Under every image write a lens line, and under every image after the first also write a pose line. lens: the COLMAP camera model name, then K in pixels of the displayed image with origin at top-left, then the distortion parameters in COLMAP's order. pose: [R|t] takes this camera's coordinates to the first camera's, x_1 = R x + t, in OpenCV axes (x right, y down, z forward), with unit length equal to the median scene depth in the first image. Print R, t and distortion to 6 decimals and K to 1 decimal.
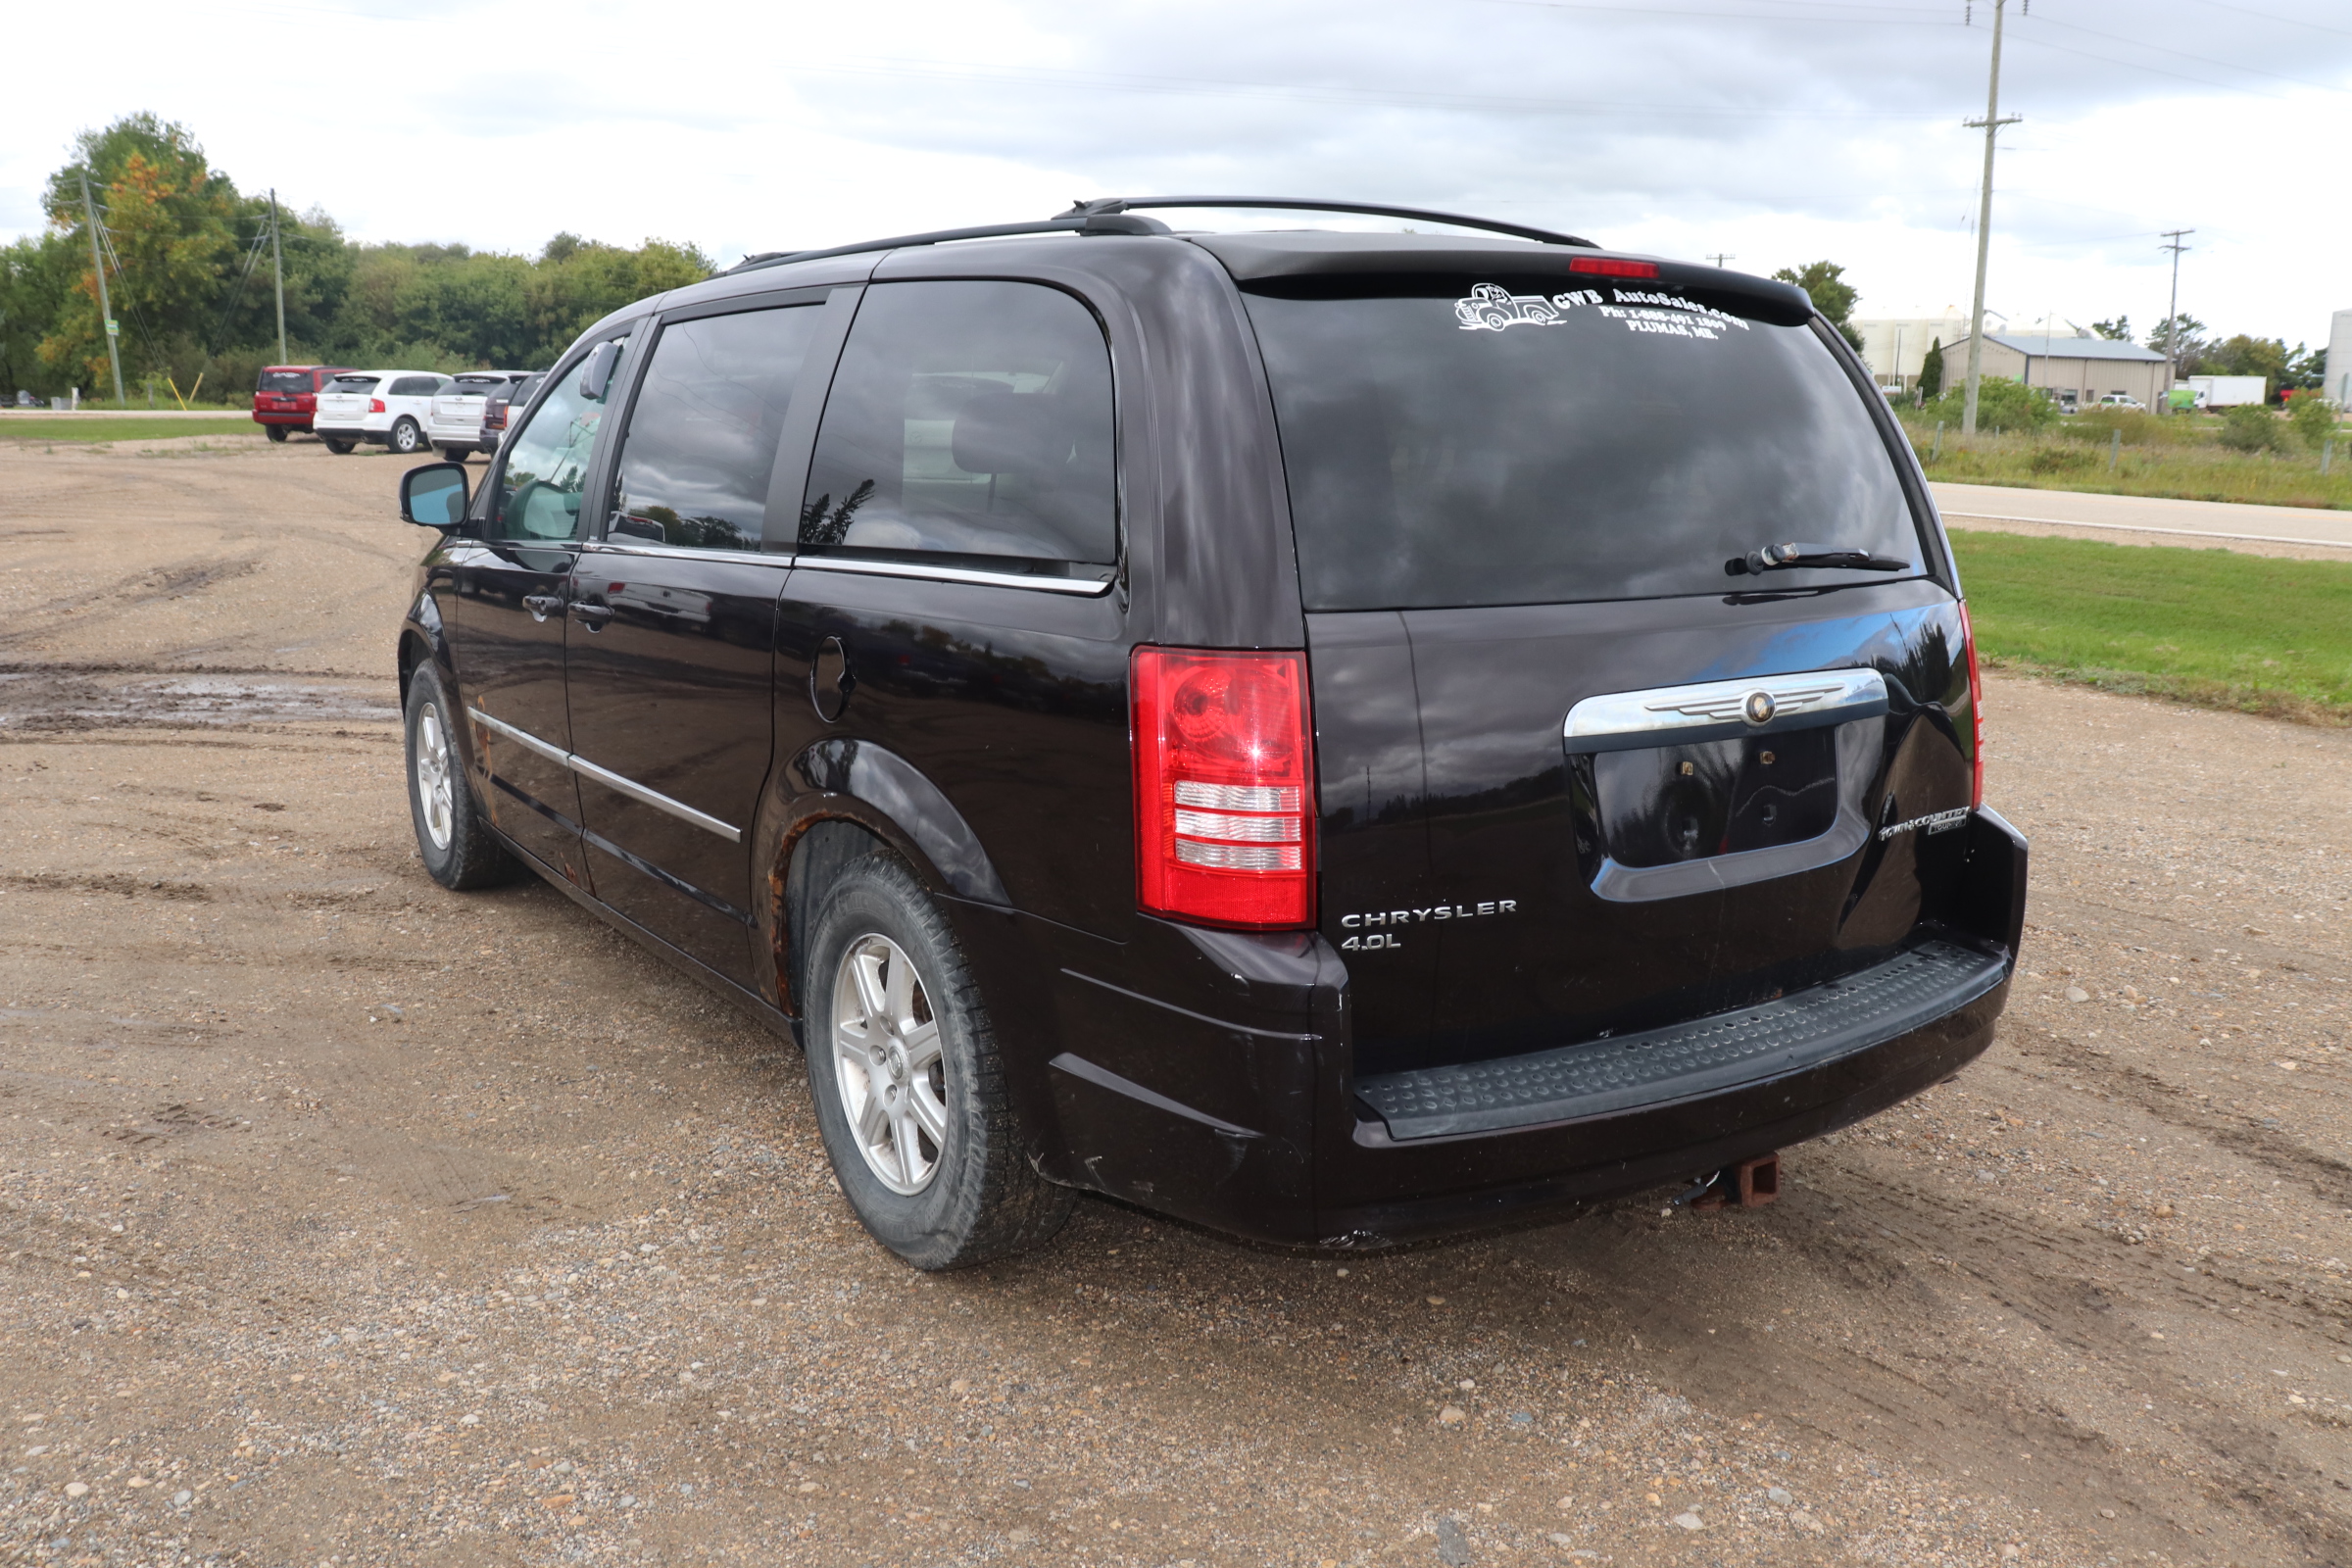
lens RADIAL K [[2081.4, 0, 1183.0], [0, 2081.4, 771.5], [0, 0, 1]] dist [-0.145323, 0.110833]
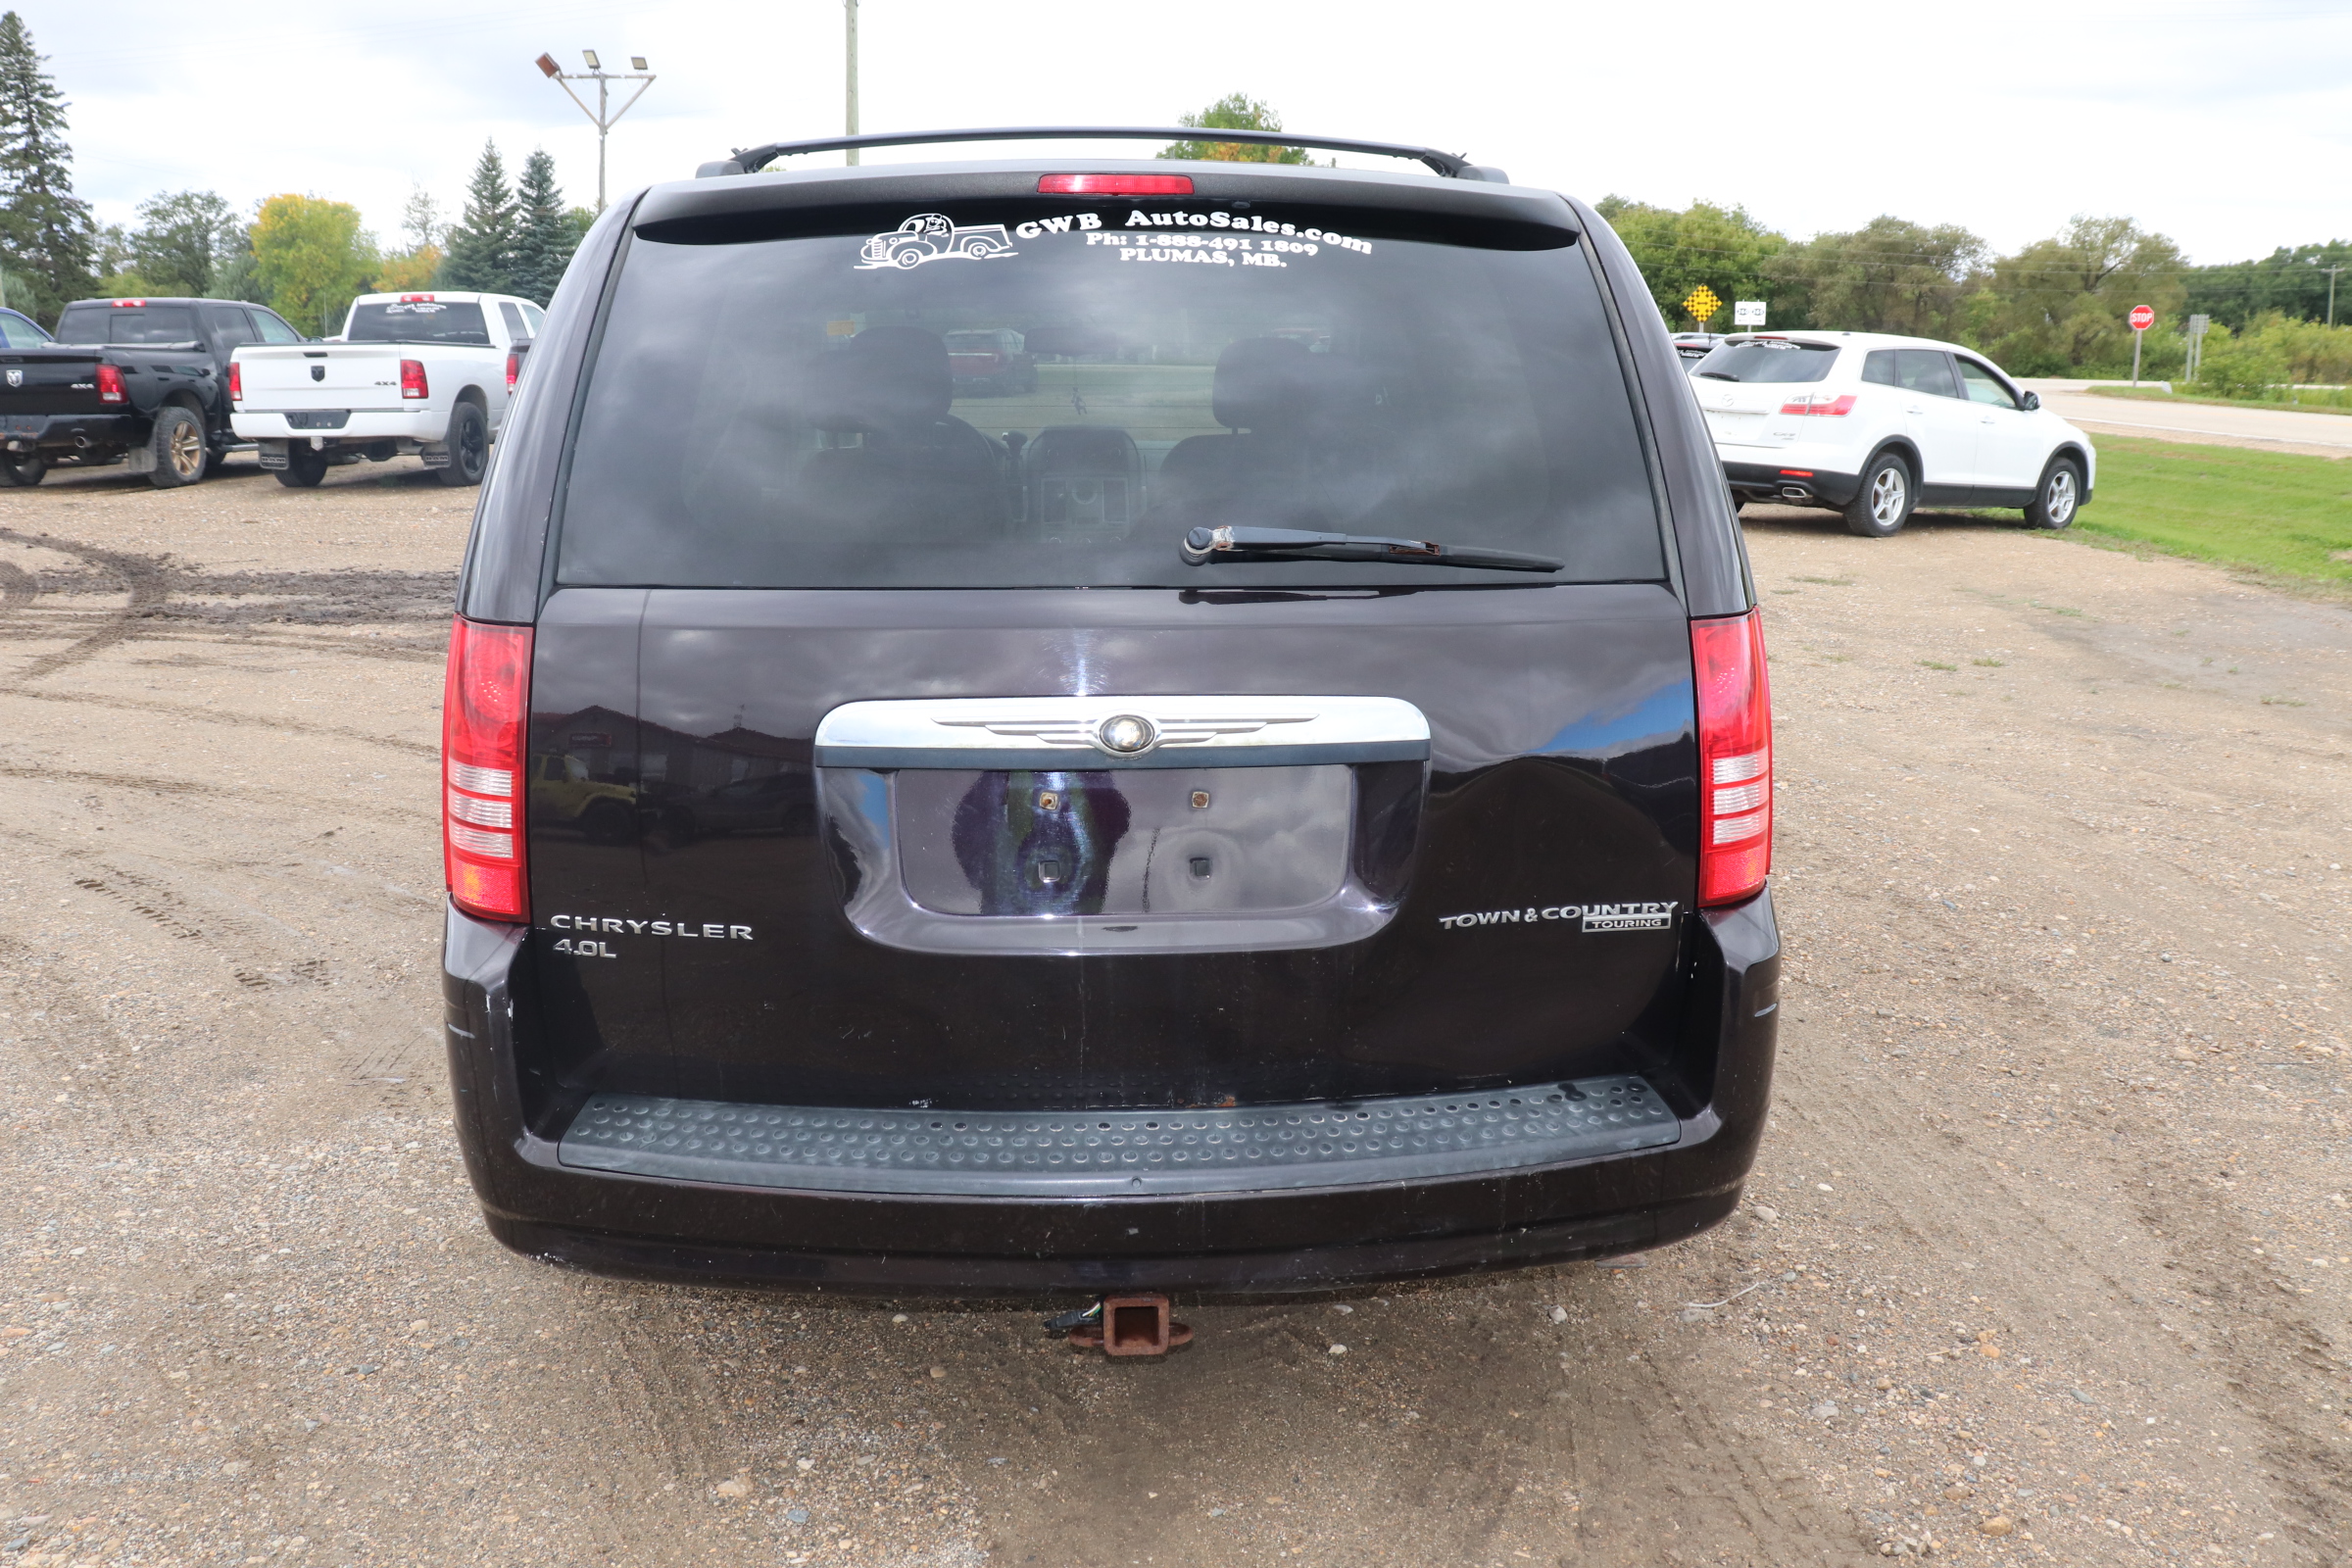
lens RADIAL K [[2081.4, 0, 1177.4], [0, 2081.4, 793.6], [0, 0, 1]] dist [-0.145323, 0.110833]
pose [[0.846698, 0.101813, -0.522242, 0.706276], [-0.087633, 0.994802, 0.051863, -0.050686], [0.524808, 0.001853, 0.851219, 0.327595]]
